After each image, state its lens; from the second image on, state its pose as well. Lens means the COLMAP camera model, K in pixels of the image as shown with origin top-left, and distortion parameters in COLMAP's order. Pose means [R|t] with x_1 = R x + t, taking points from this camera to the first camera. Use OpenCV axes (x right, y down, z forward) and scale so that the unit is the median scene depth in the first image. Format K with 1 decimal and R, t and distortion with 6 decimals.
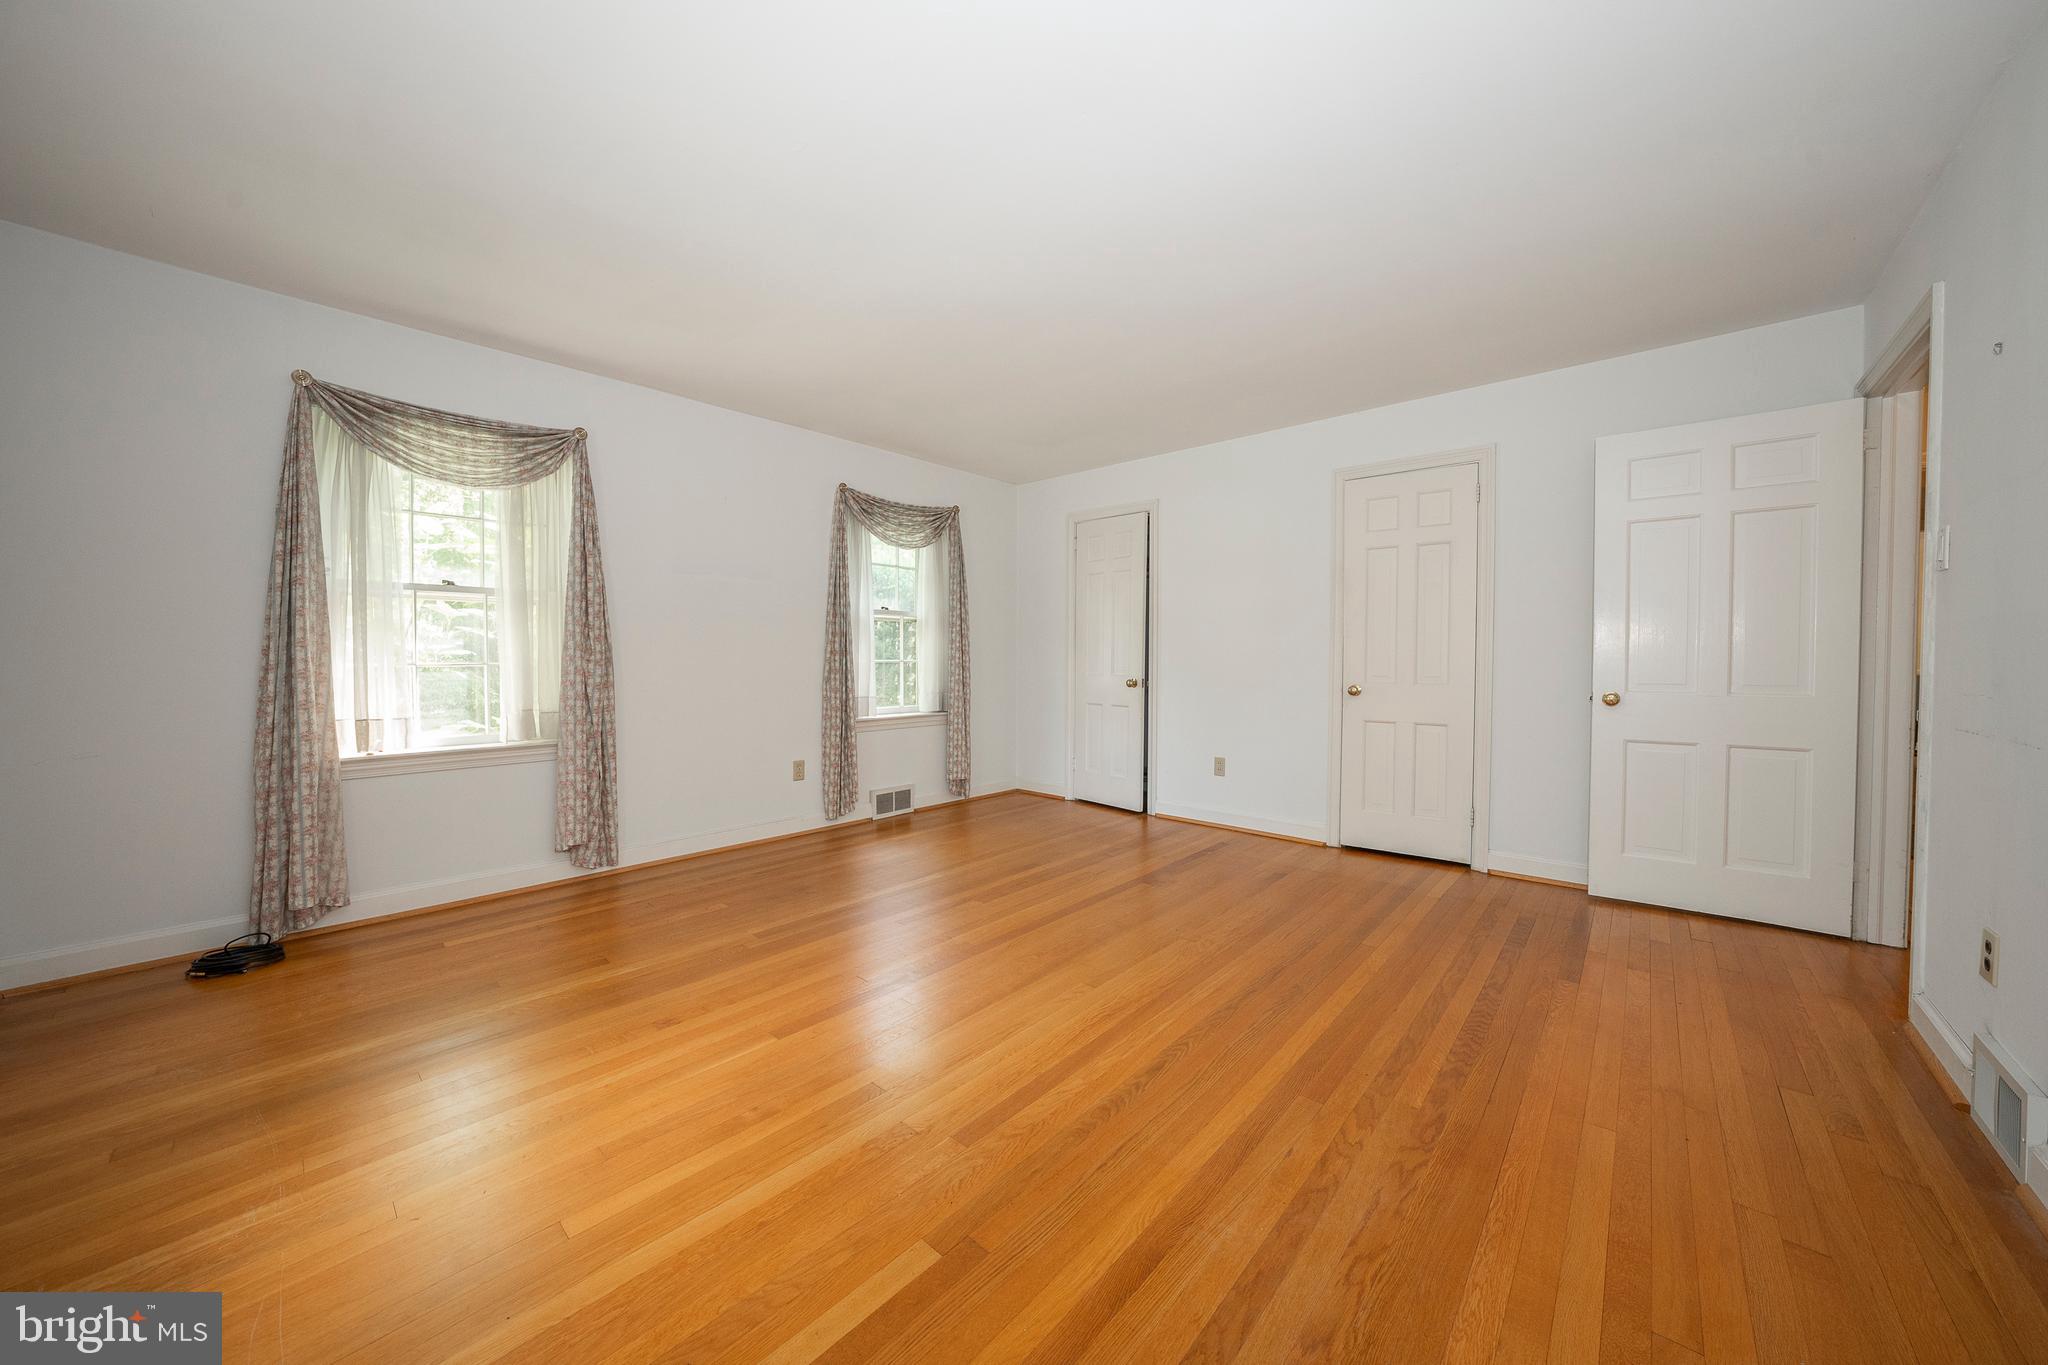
lens RADIAL K [[690.5, 0, 1032.4], [0, 690.5, 674.3], [0, 0, 1]] dist [-0.018768, 0.003800]
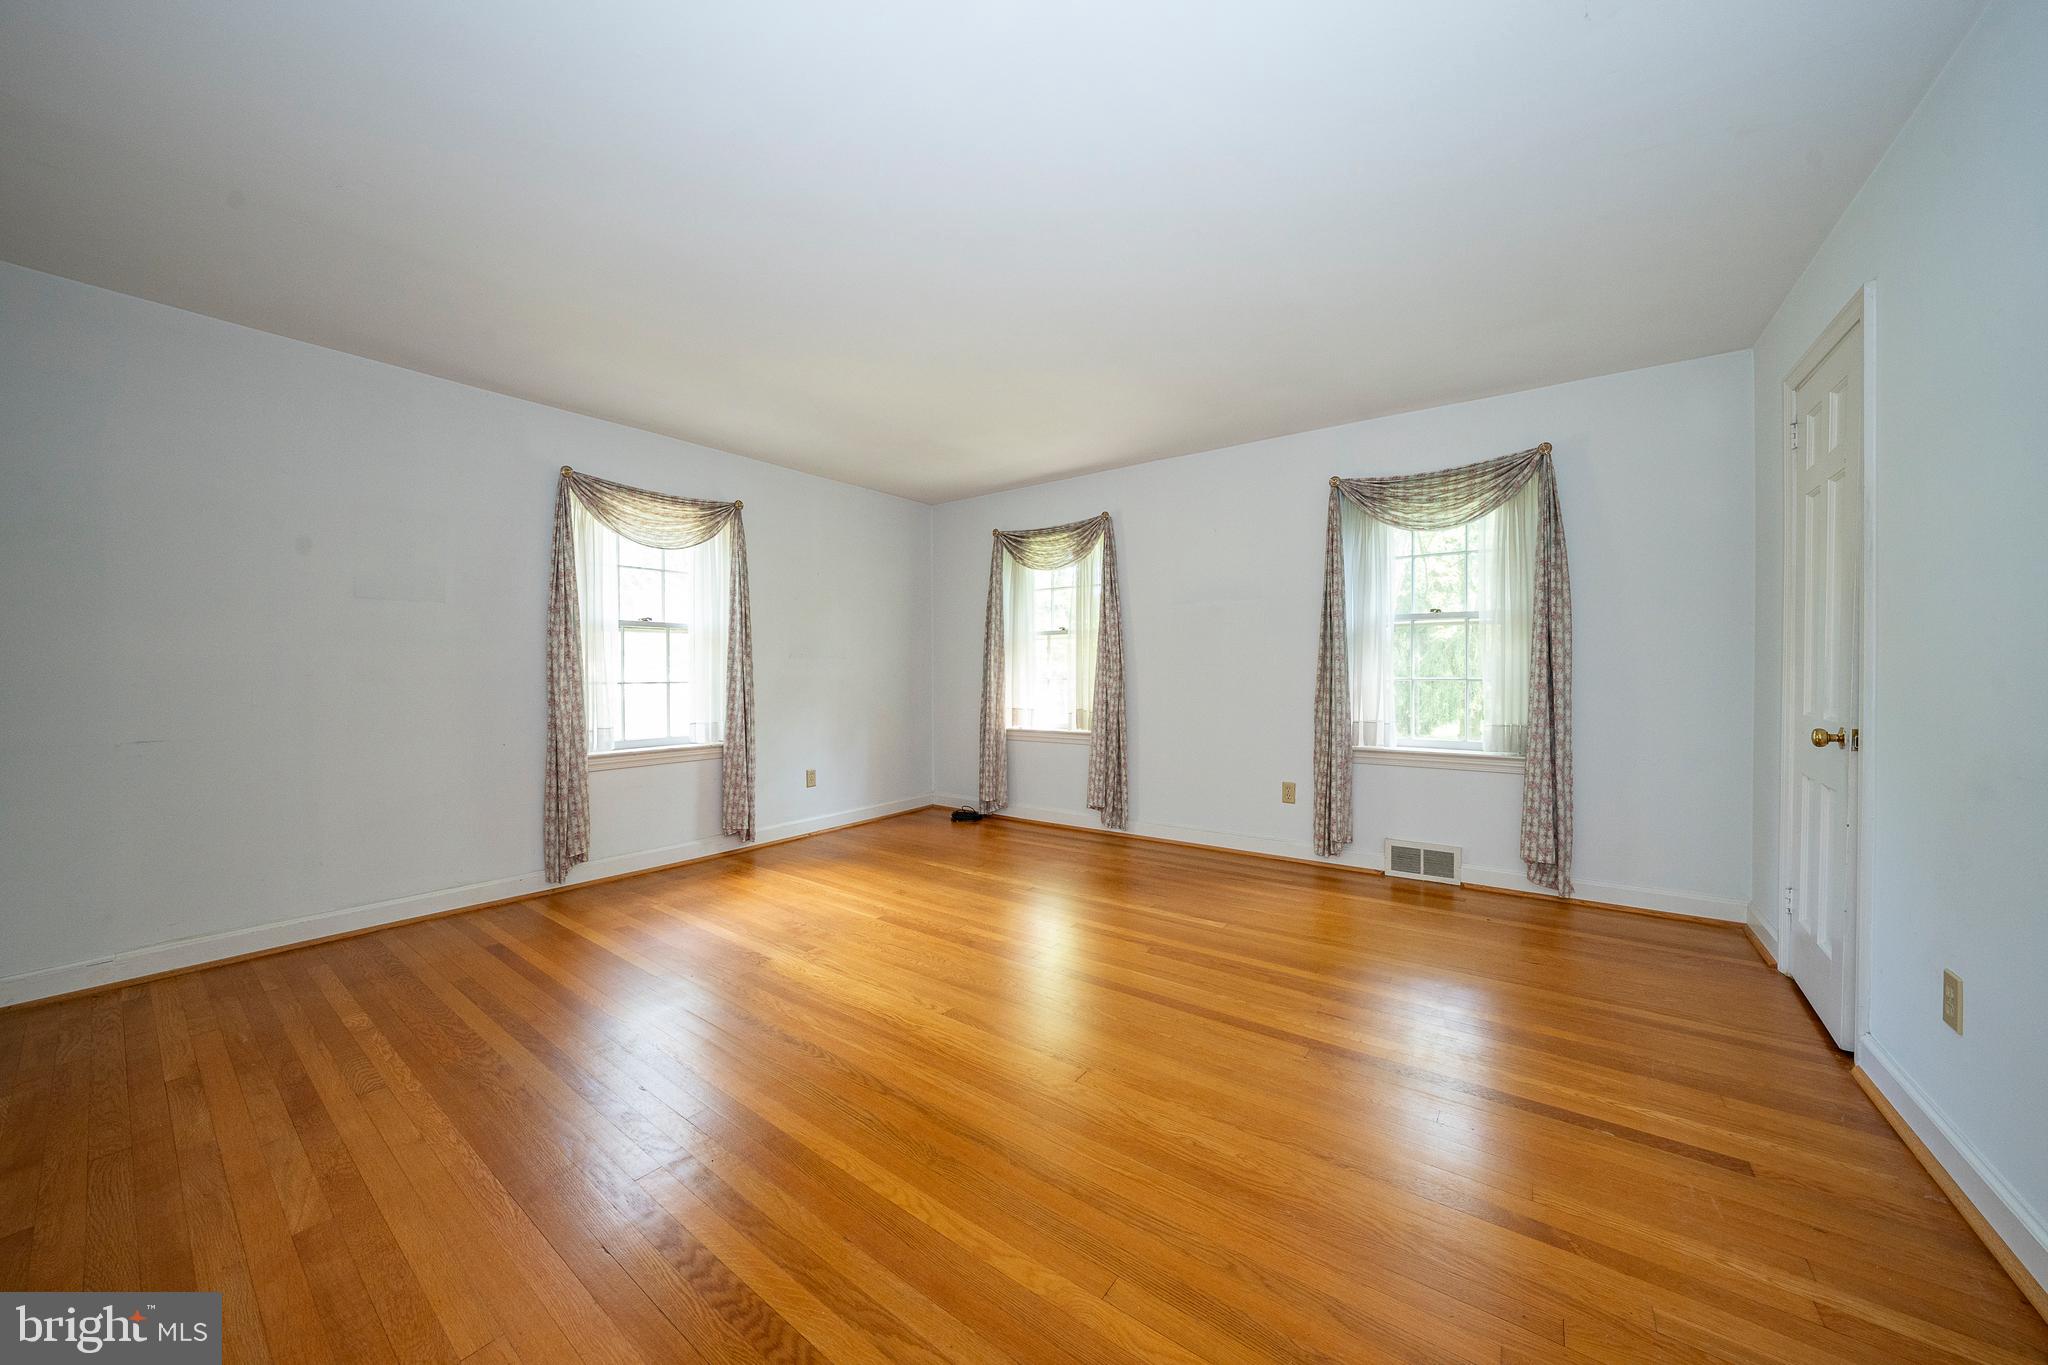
lens RADIAL K [[690.5, 0, 1029.7], [0, 690.5, 682.1], [0, 0, 1]] dist [-0.018768, 0.003800]
pose [[0.123185, 0.009770, -0.992336, 0.702897], [-0.023531, 0.999699, 0.006921, -0.015199], [0.992105, 0.022498, 0.123378, 0.653412]]
